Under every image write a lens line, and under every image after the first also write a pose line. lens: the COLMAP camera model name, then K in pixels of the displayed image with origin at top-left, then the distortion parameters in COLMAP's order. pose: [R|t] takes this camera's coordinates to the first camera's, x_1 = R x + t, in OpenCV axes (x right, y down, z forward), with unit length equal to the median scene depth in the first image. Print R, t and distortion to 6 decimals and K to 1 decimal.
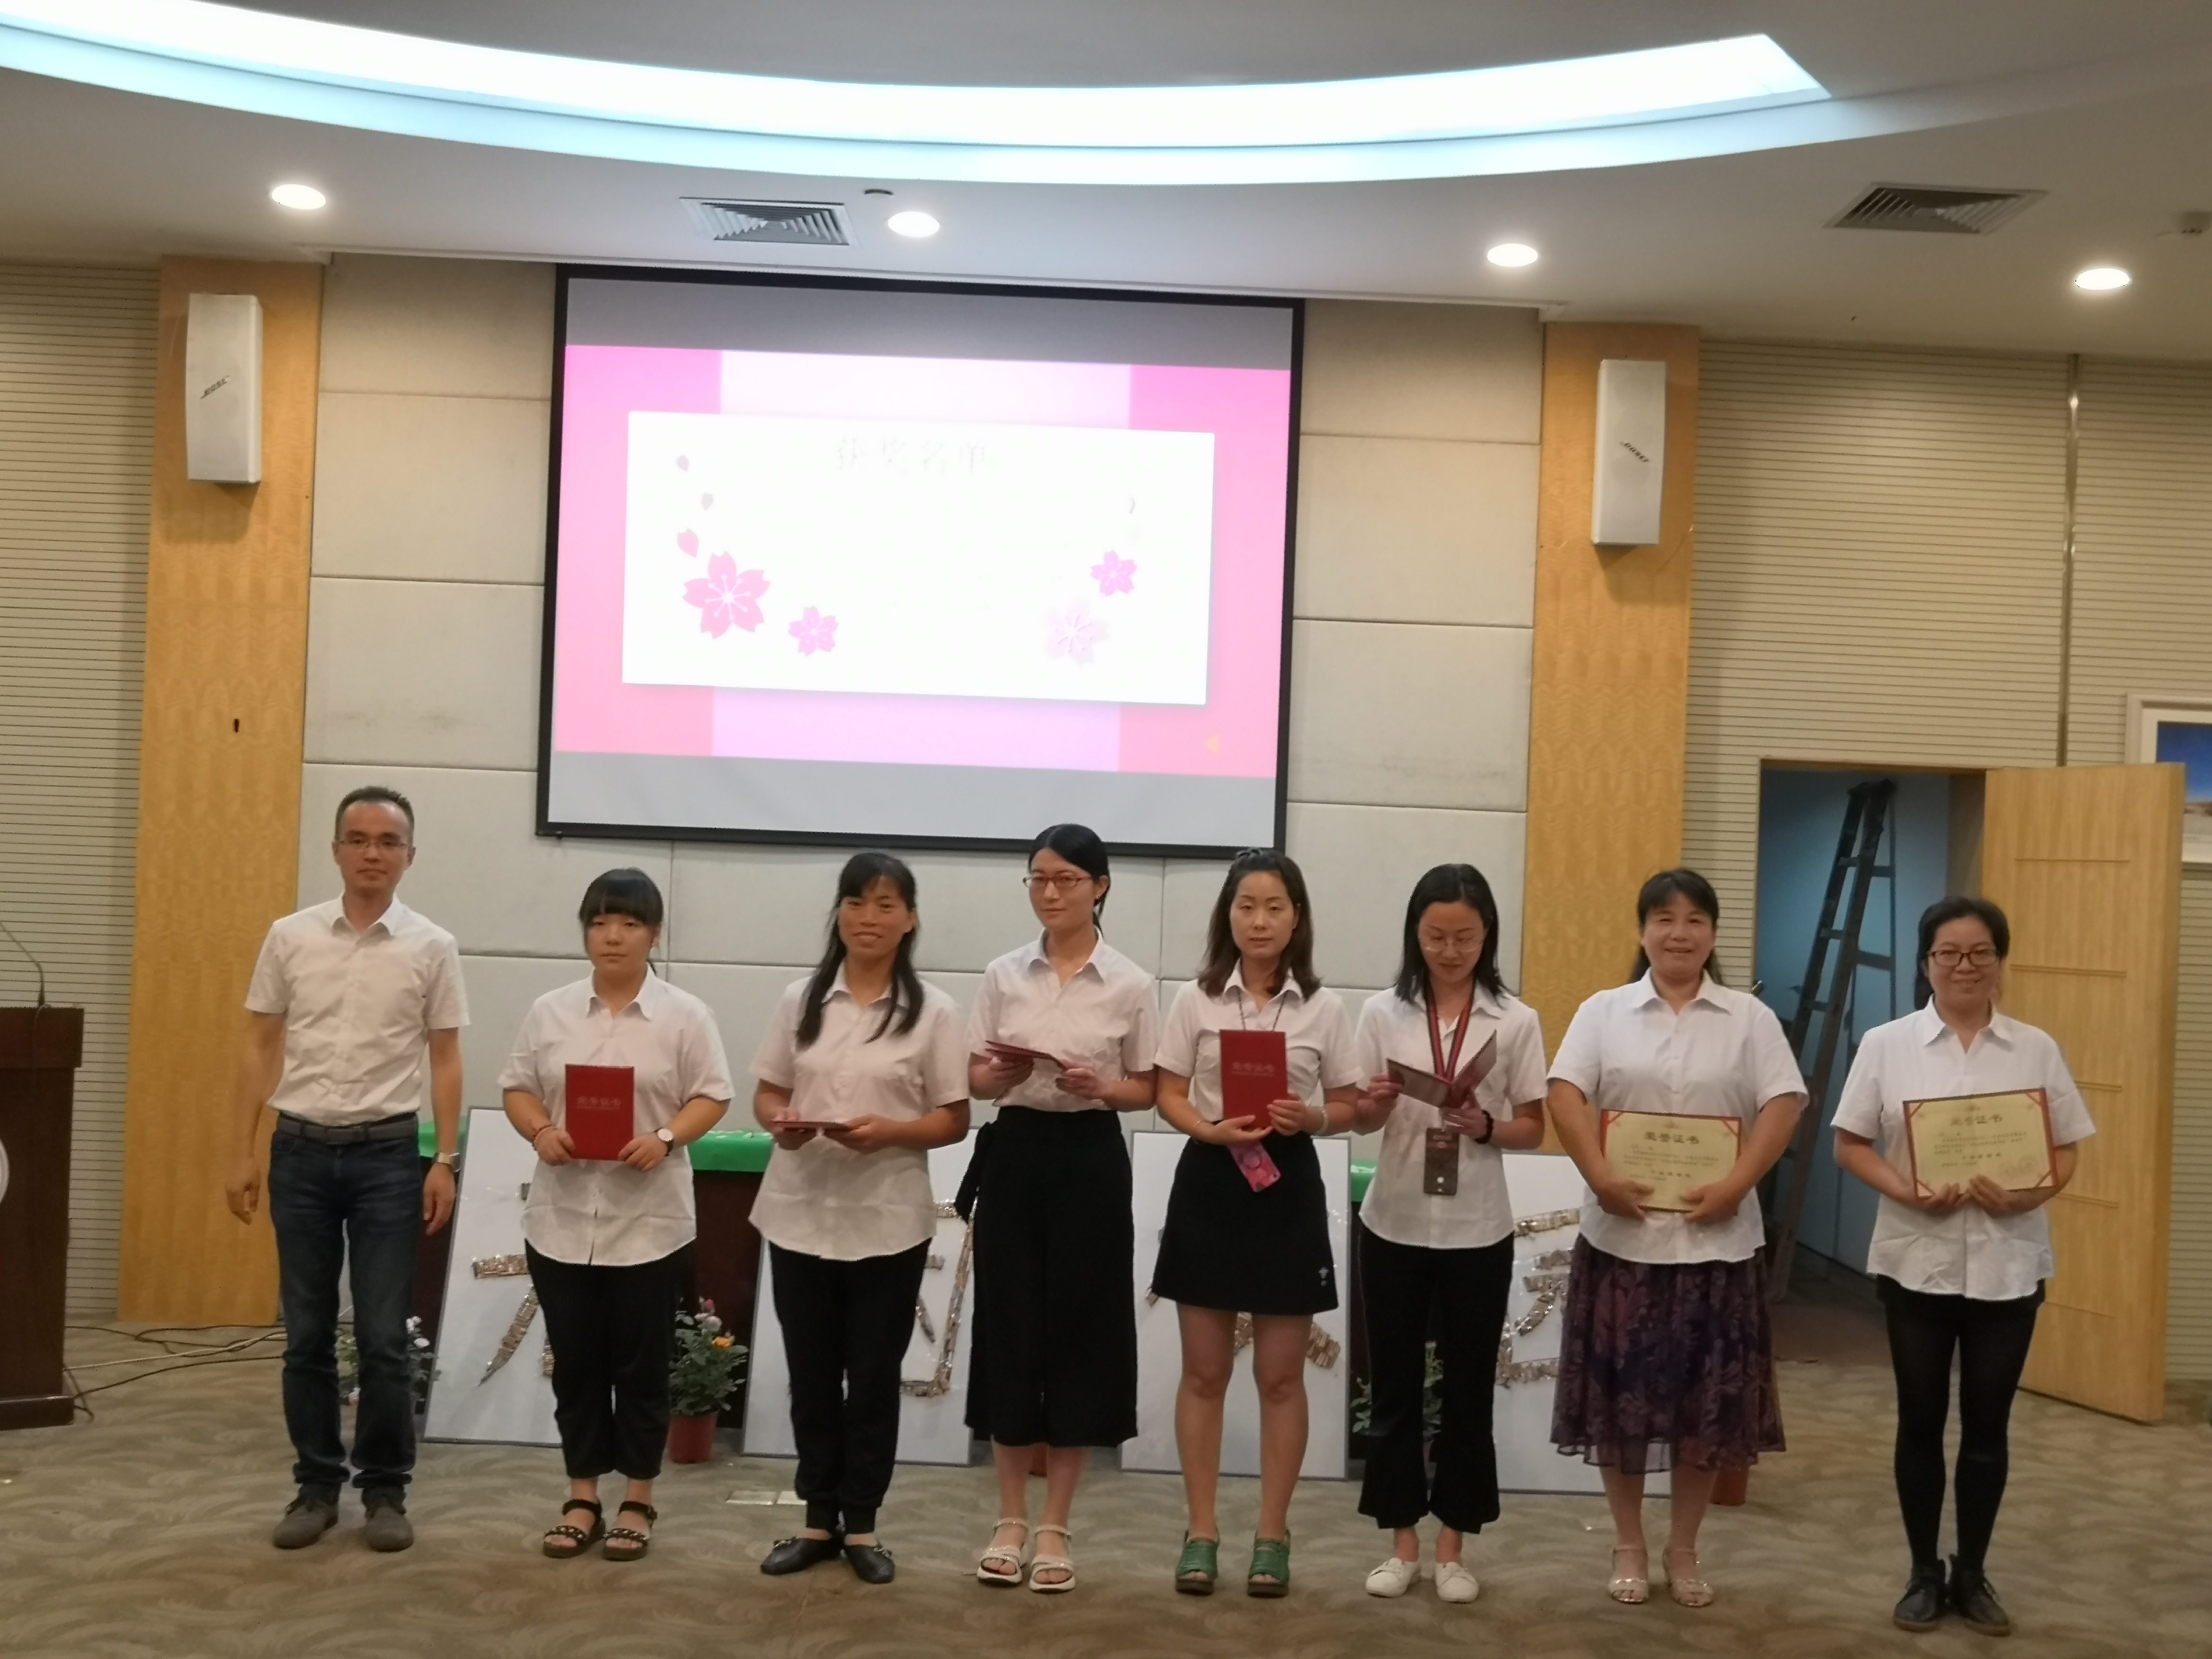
lens RADIAL K [[2585.5, 0, 1174.6], [0, 2585.5, 861.9], [0, 0, 1]] dist [-0.002197, 0.000000]
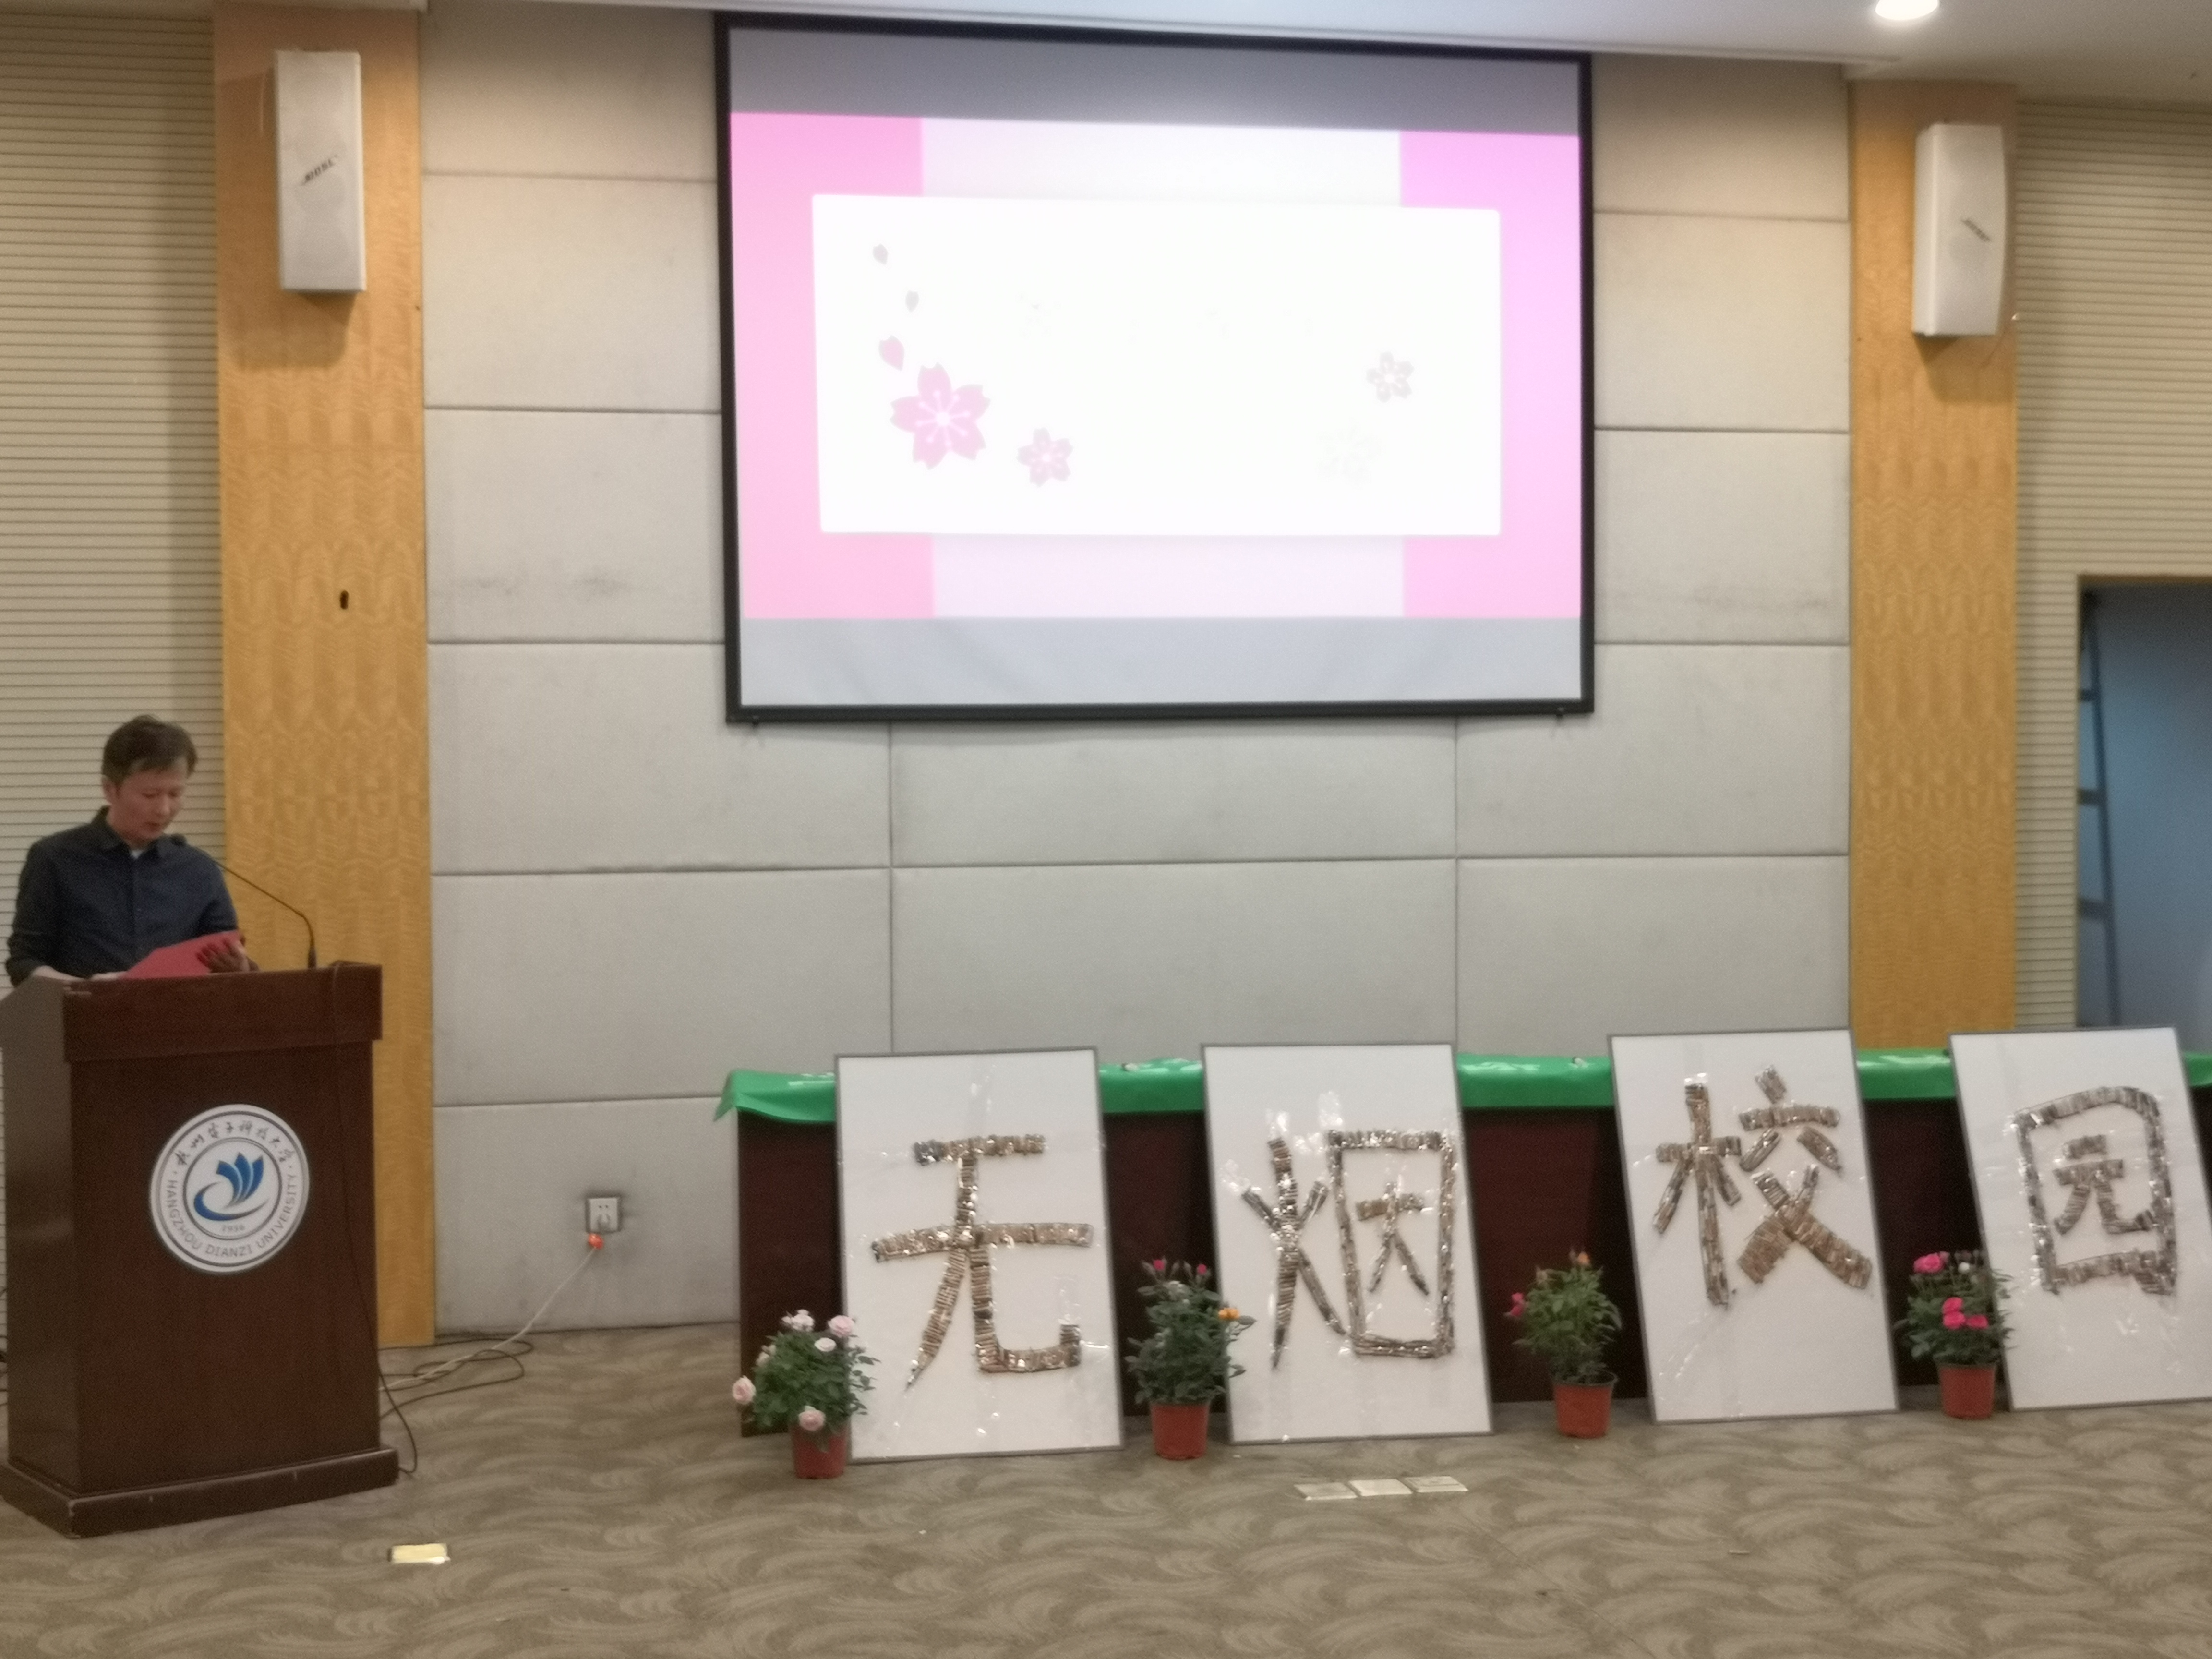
lens RADIAL K [[3188.7, 0, 1107.4], [0, 3188.7, 830.5], [0, 0, 1]] dist [-0.024878, 0.000000]
pose [[0.978441, -0.051009, 0.200127, -0.331486], [0.042615, 0.998031, 0.046032, -0.017125], [-0.202081, -0.036511, 0.978688, -0.003801]]
